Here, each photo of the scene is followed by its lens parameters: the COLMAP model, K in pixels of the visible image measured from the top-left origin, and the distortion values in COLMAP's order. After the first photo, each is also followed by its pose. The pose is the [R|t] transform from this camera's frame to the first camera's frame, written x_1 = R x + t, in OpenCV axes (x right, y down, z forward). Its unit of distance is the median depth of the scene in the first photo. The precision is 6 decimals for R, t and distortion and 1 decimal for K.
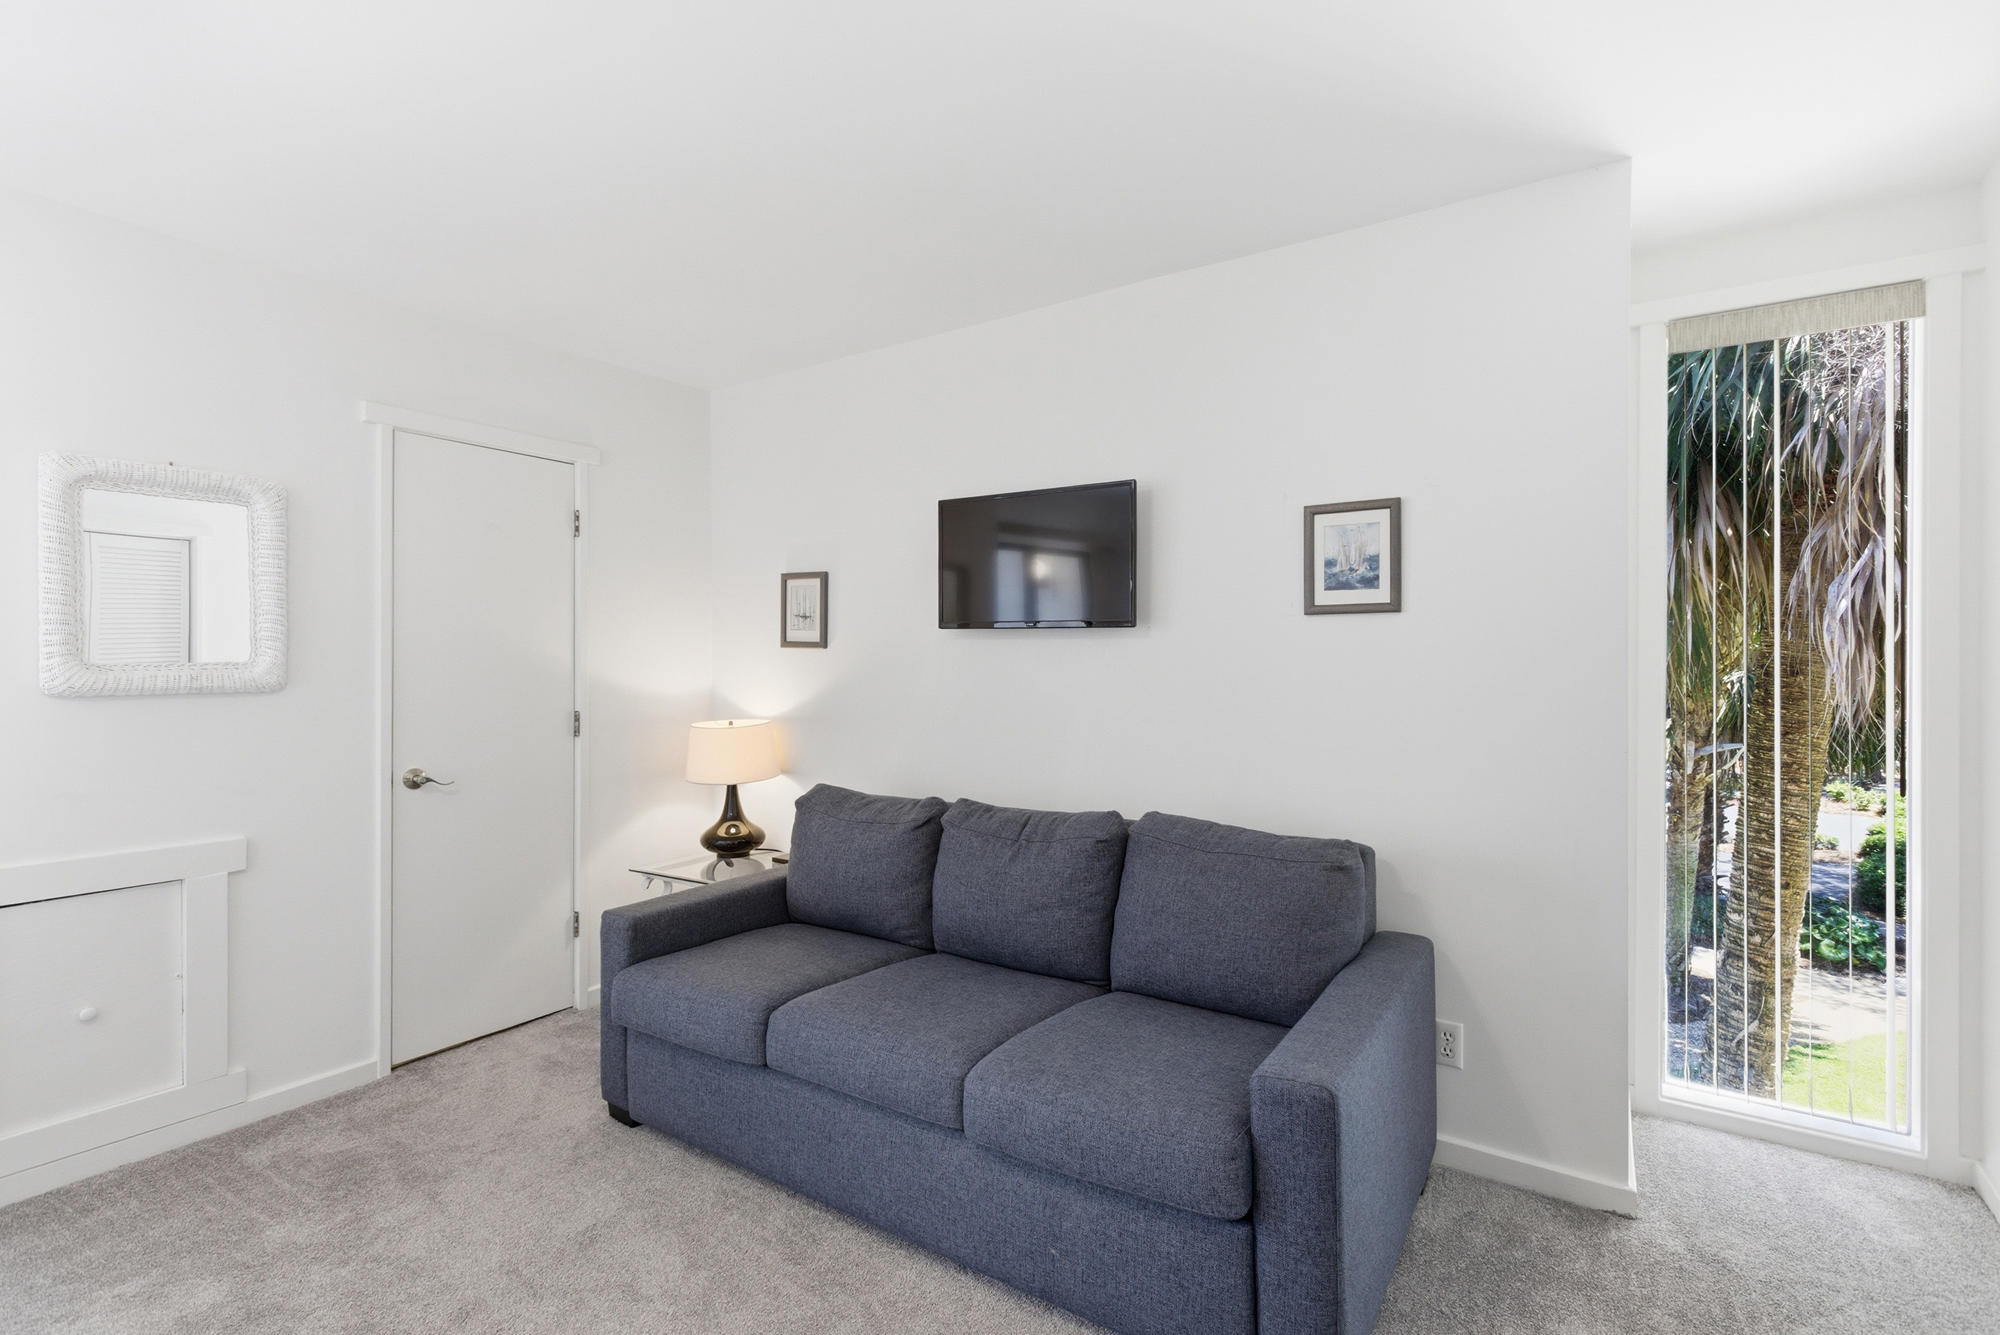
lens RADIAL K [[907.4, 0, 999.3], [0, 907.4, 665.7], [0, 0, 1]] dist [0.000144, -0.000887]
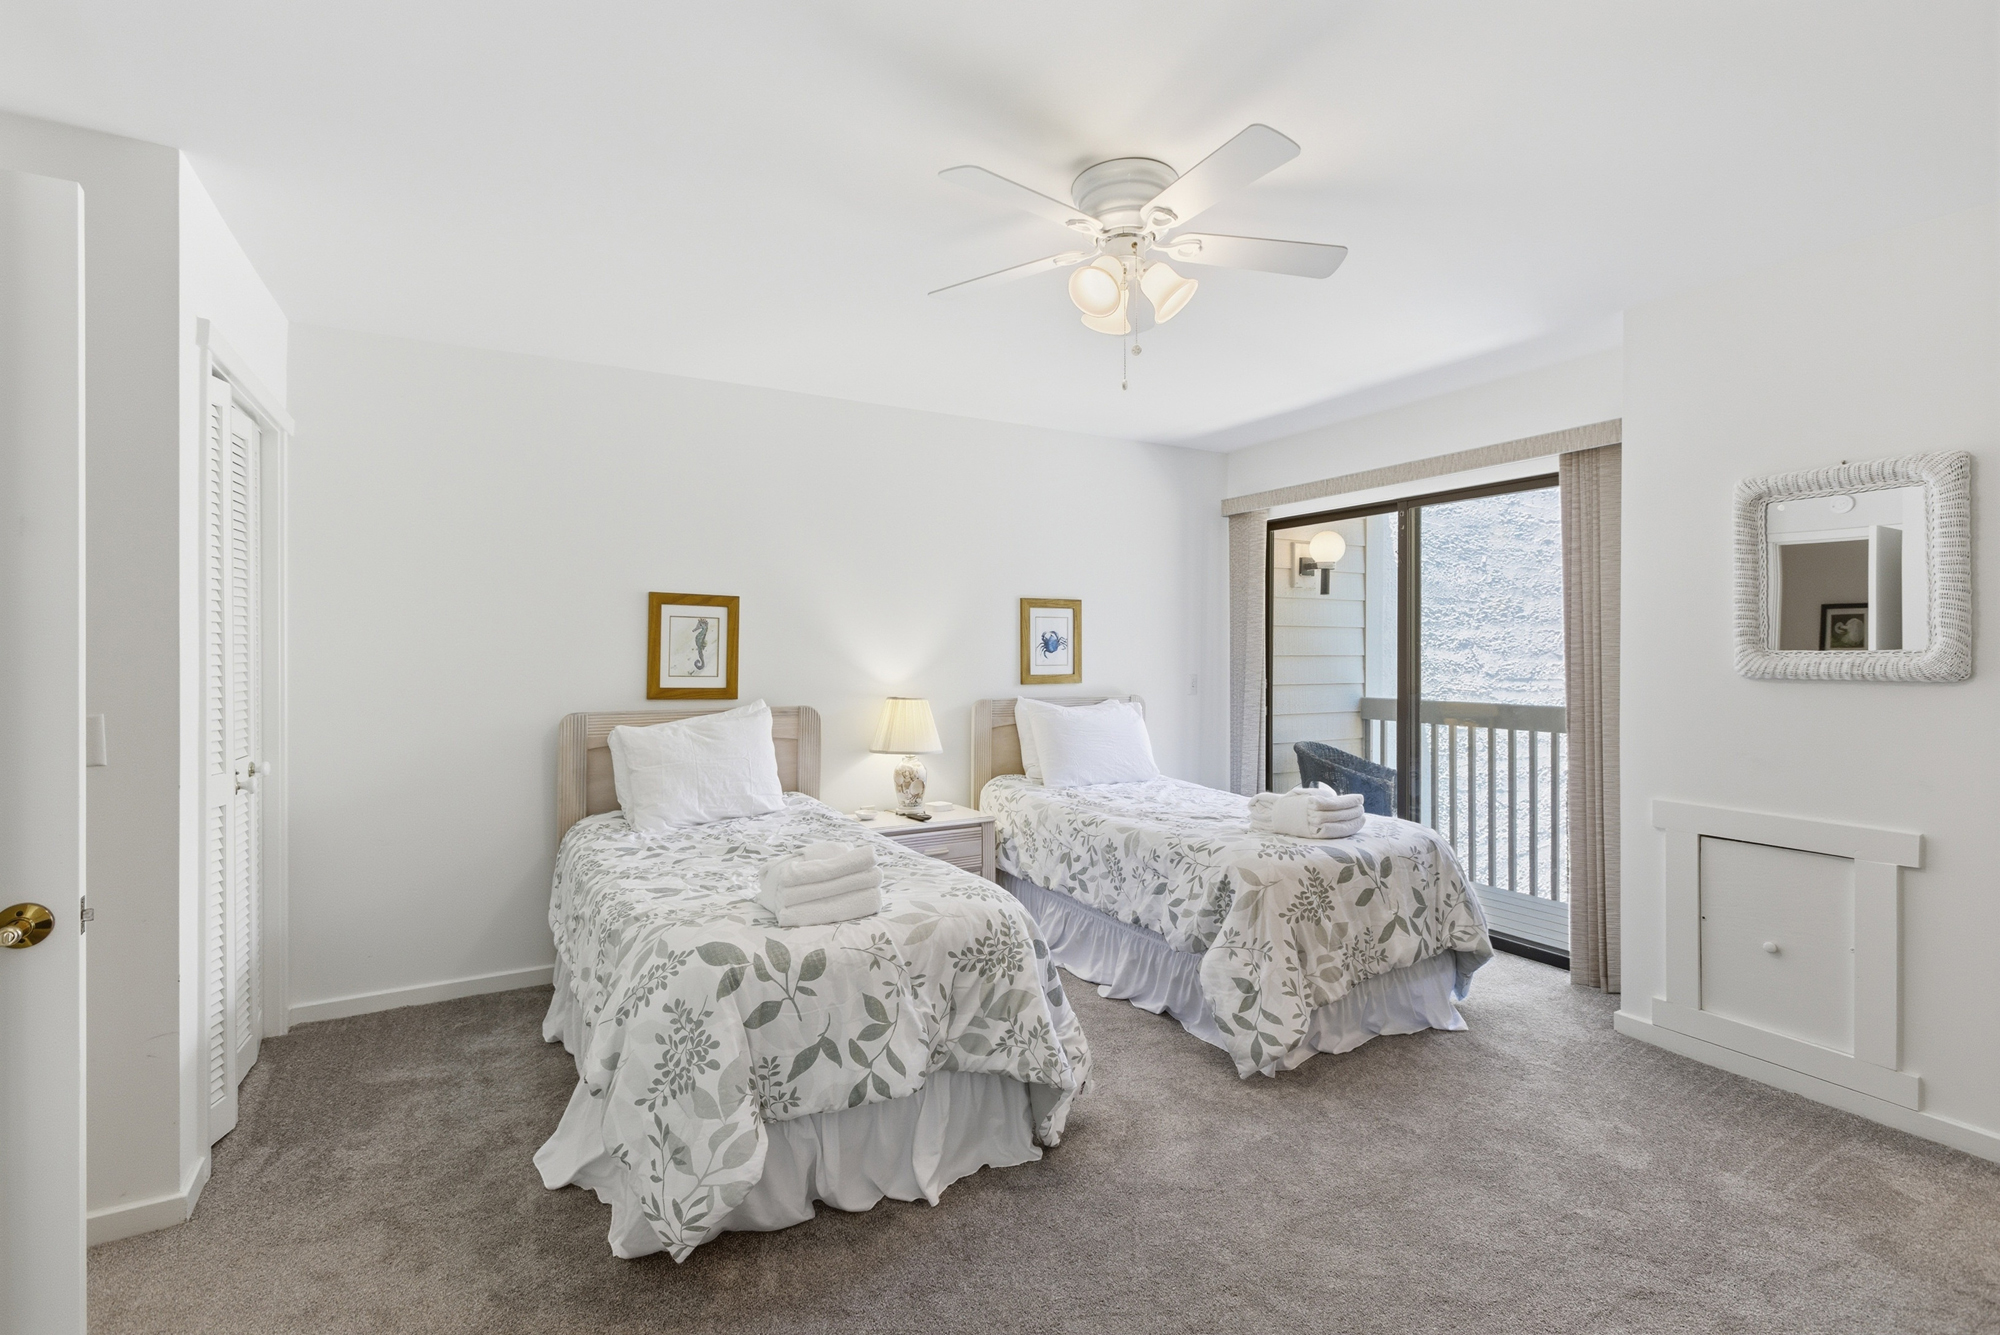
lens RADIAL K [[907.4, 0, 1003.2], [0, 907.4, 646.8], [0, 0, 1]] dist [0.000144, -0.000887]
pose [[-0.451954, 0.004513, -0.892030, 0.471256], [0.002808, 0.999989, 0.003637, -0.014167], [0.892037, -0.000861, -0.451962, 0.601062]]
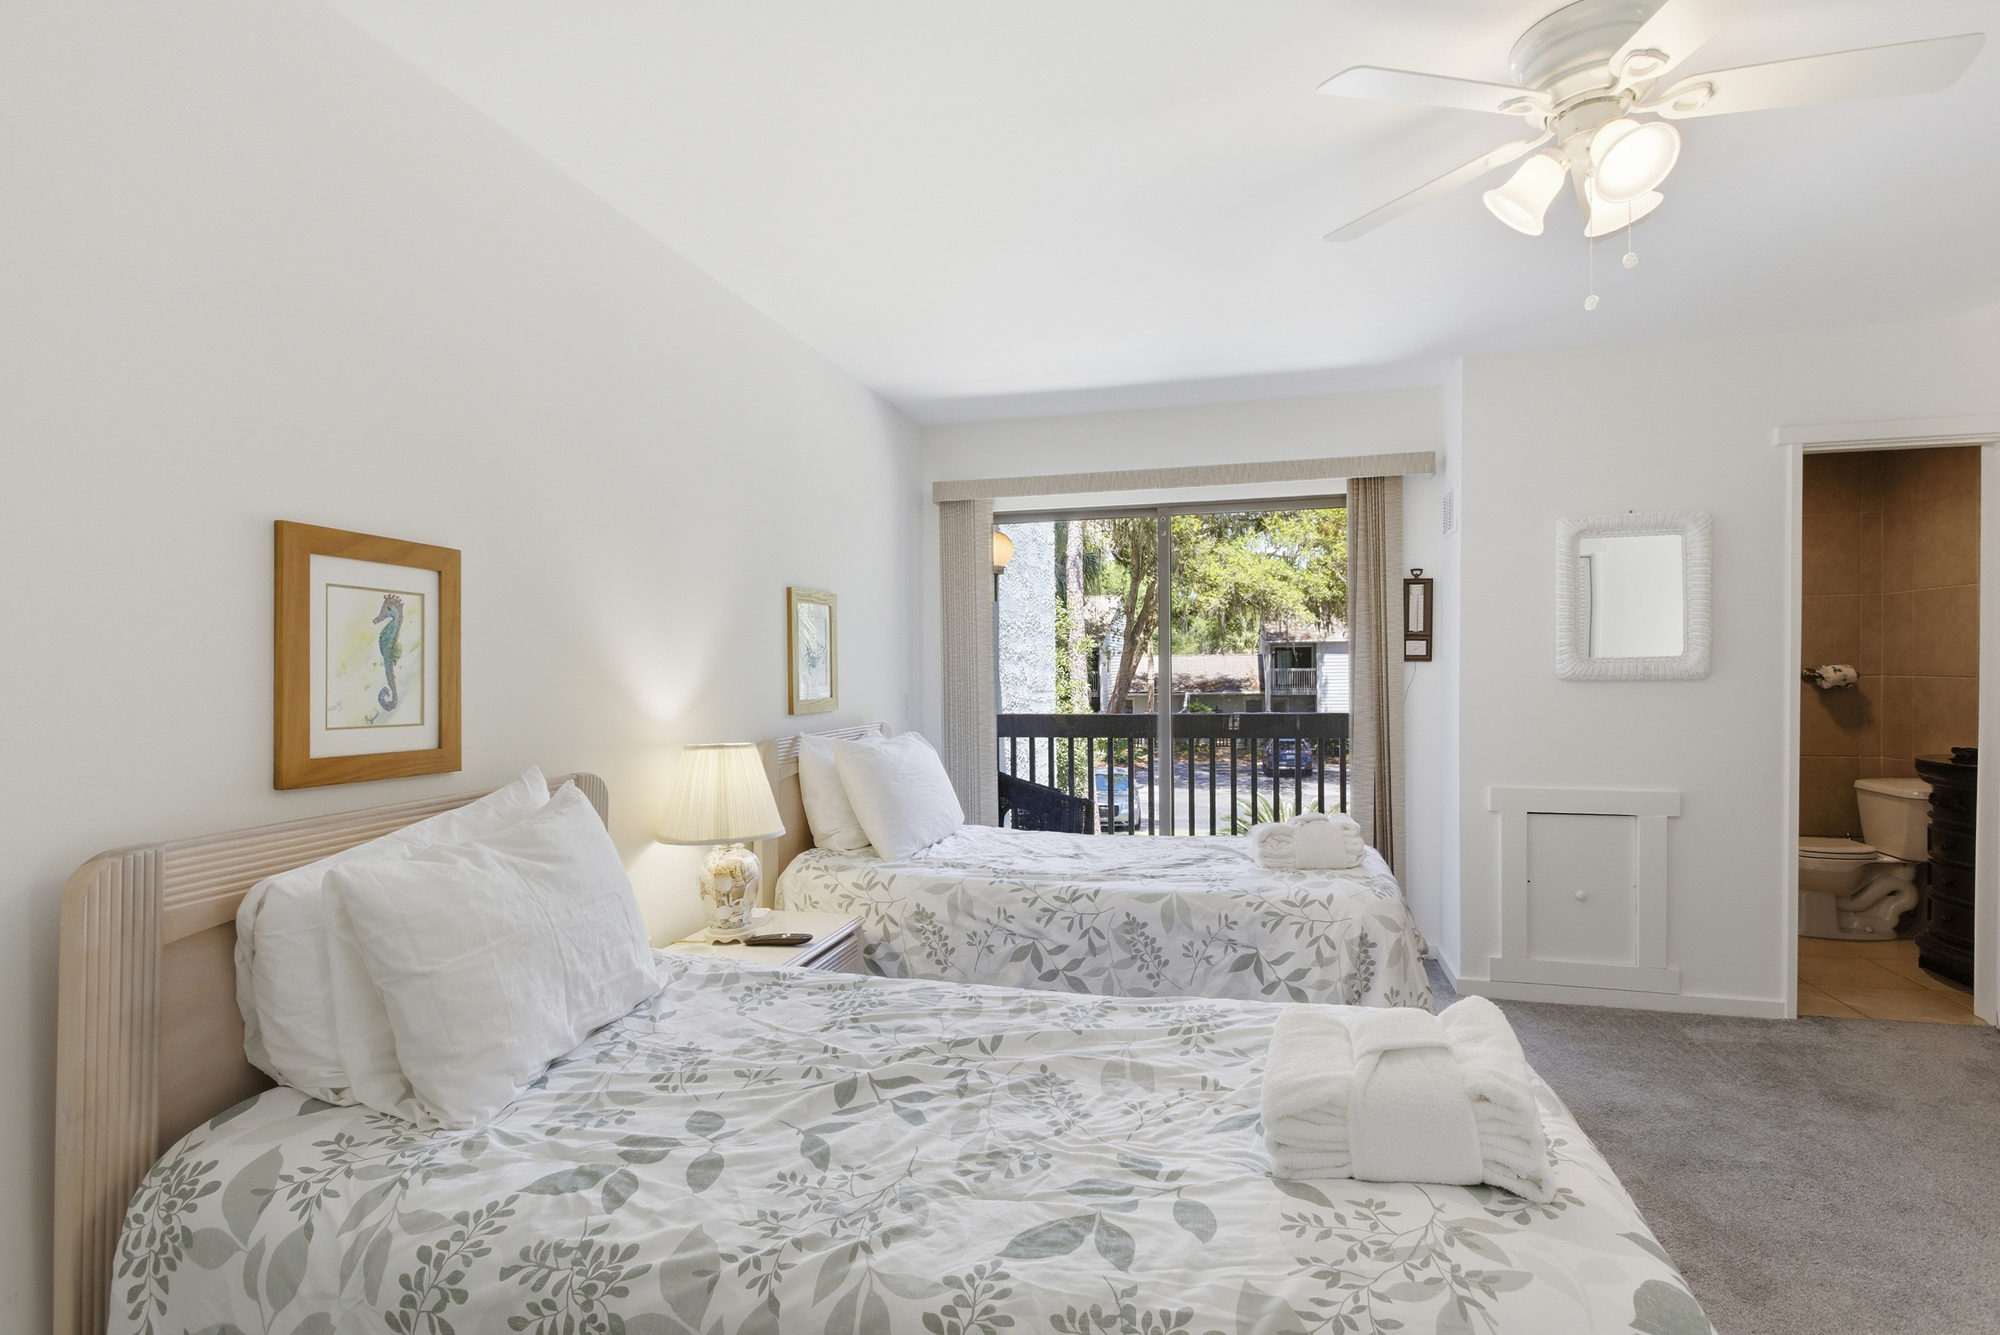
lens RADIAL K [[953.8, 0, 996.7], [0, 953.8, 674.5], [0, 0, 1]] dist [-0.002756, -0.000680]
pose [[0.325781, 0.014667, -0.945332, 0.137967], [0.005978, 0.999828, 0.017572, -0.007662], [0.945426, -0.011376, 0.325637, -0.377174]]
